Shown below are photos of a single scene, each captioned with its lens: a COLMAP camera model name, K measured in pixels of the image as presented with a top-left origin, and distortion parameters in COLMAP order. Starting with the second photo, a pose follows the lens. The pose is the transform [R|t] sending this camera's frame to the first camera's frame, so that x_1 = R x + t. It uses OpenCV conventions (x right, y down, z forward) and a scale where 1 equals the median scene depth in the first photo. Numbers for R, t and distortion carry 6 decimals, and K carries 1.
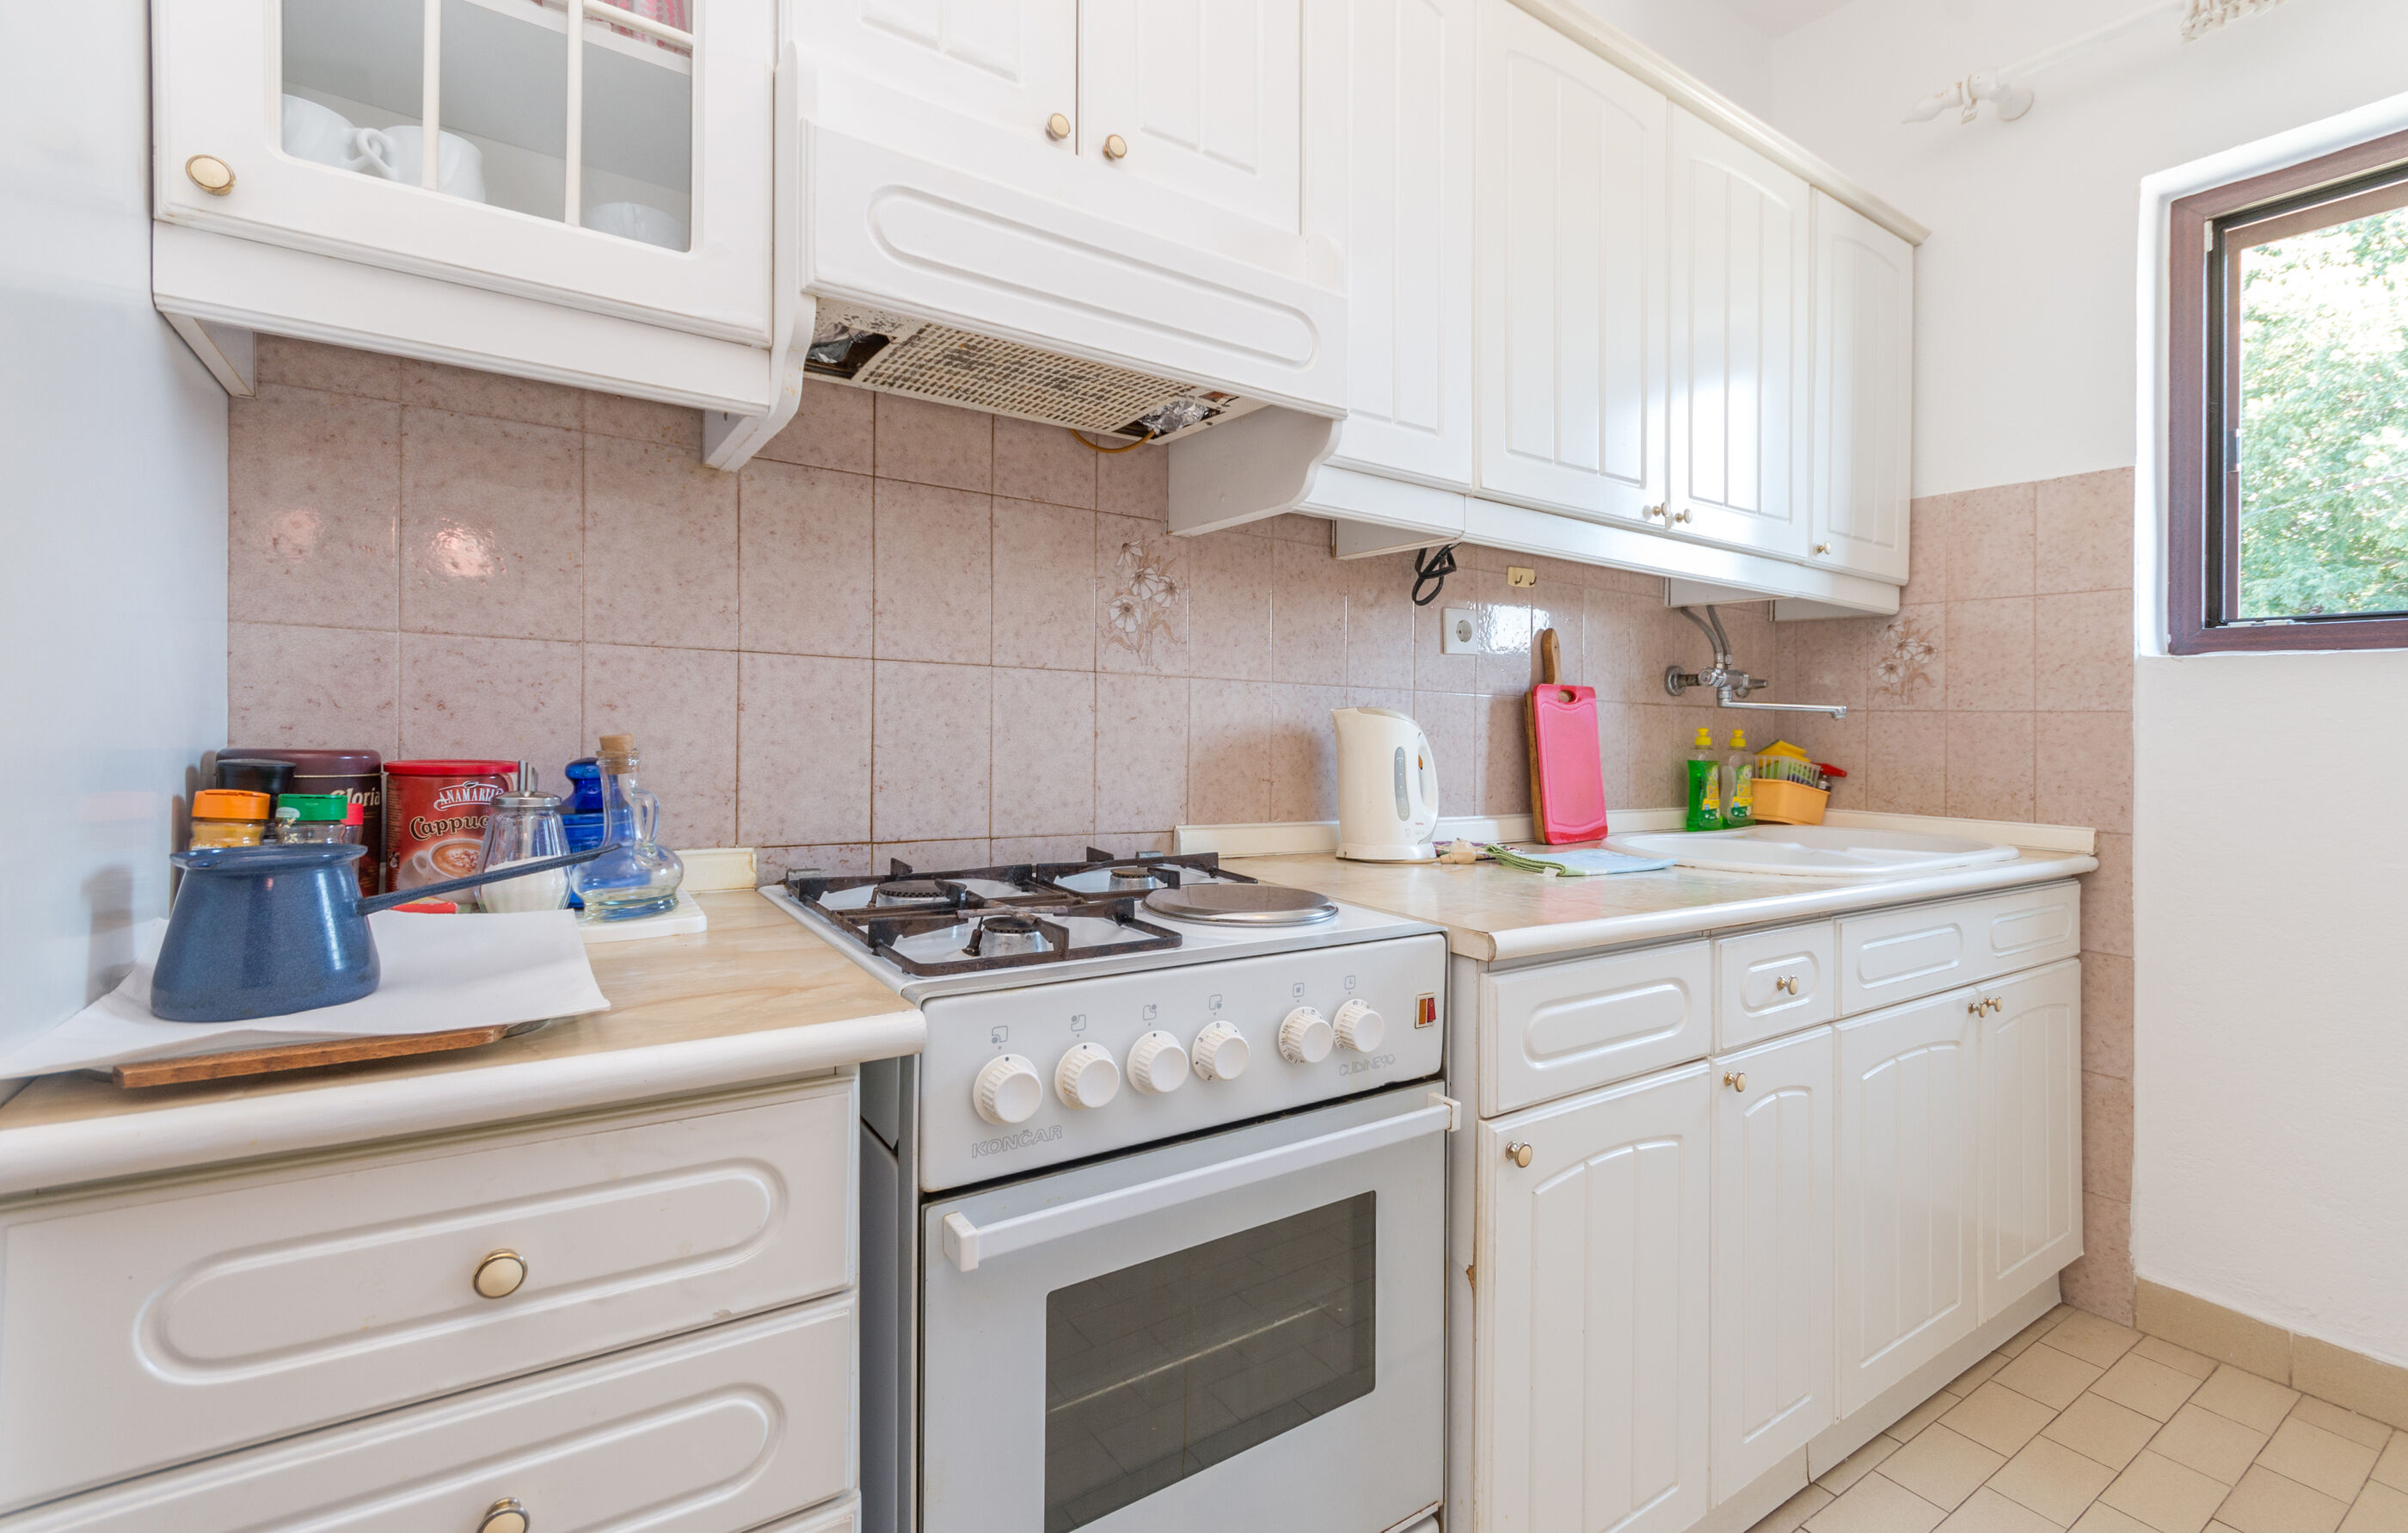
lens RADIAL K [[1059.6, 0, 1246.1], [0, 1059.6, 661.8], [0, 0, 1]] dist [0.003593, 0.000706]
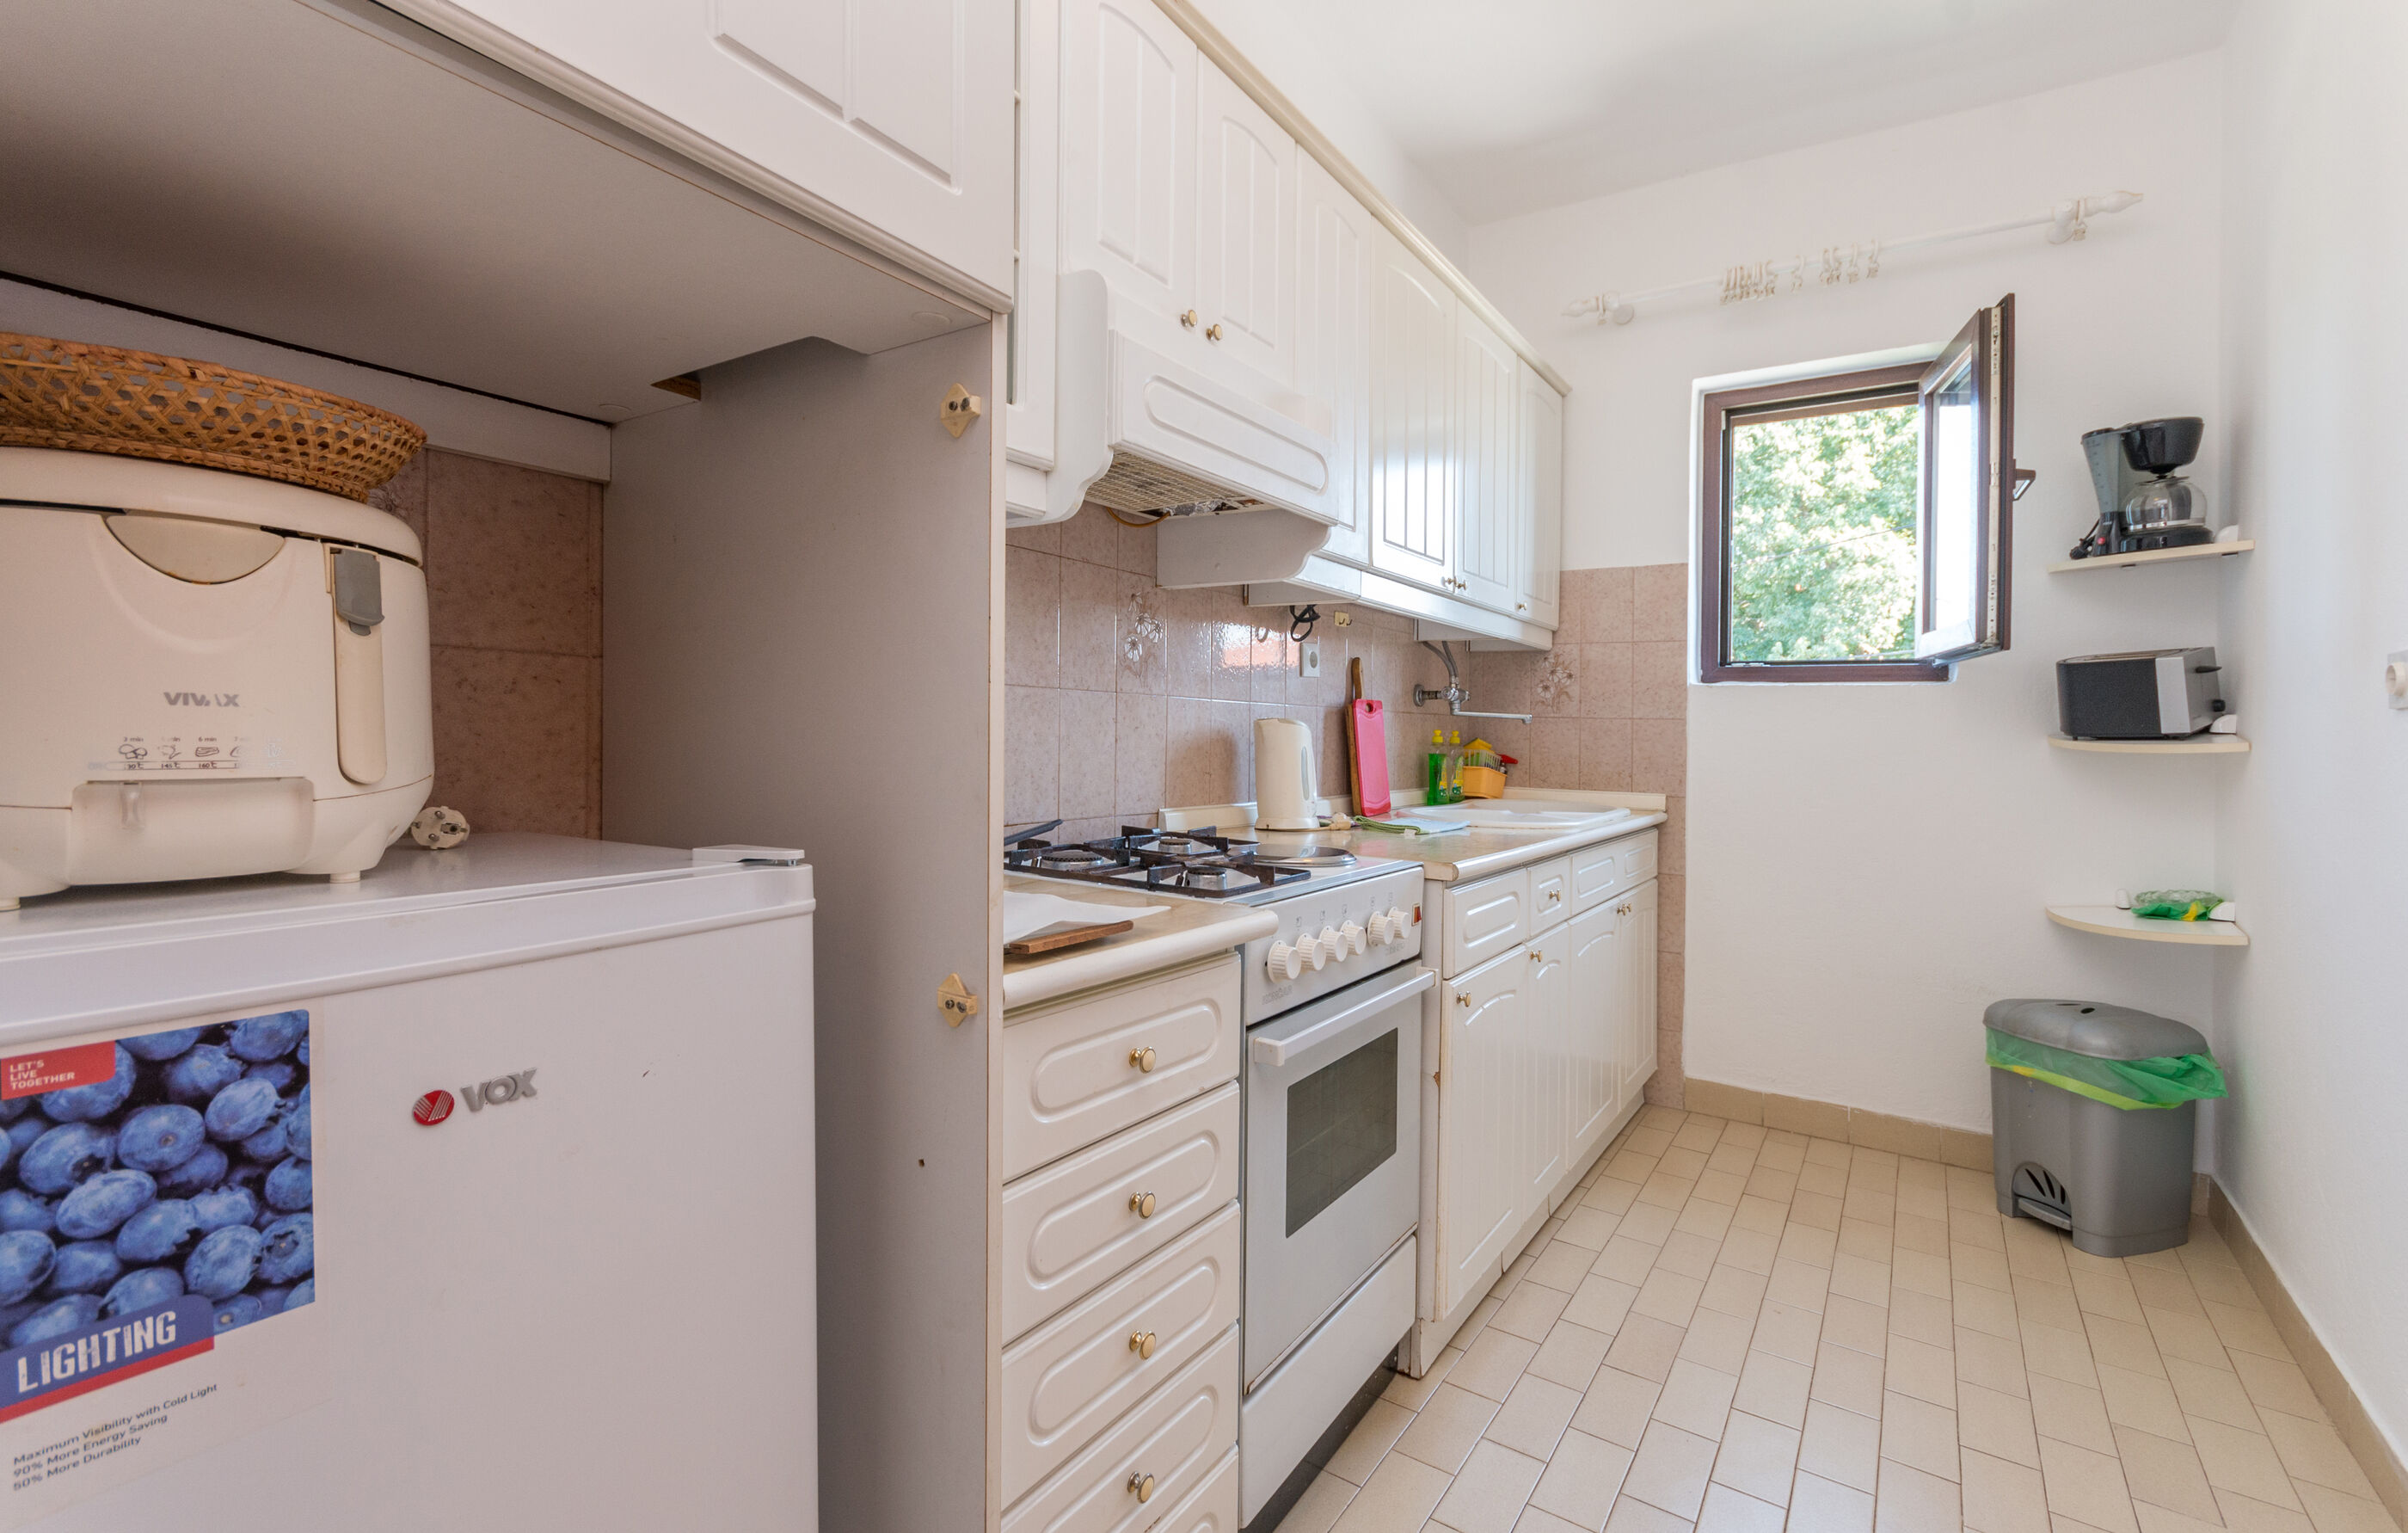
lens RADIAL K [[1059.6, 0, 1189.4], [0, 1059.6, 658.9], [0, 0, 1]] dist [0.003593, 0.000706]
pose [[0.936572, 0.018703, 0.349977, -0.557725], [-0.019371, 0.999811, -0.001591, -0.034678], [-0.349940, -0.005289, 0.936757, -0.286560]]
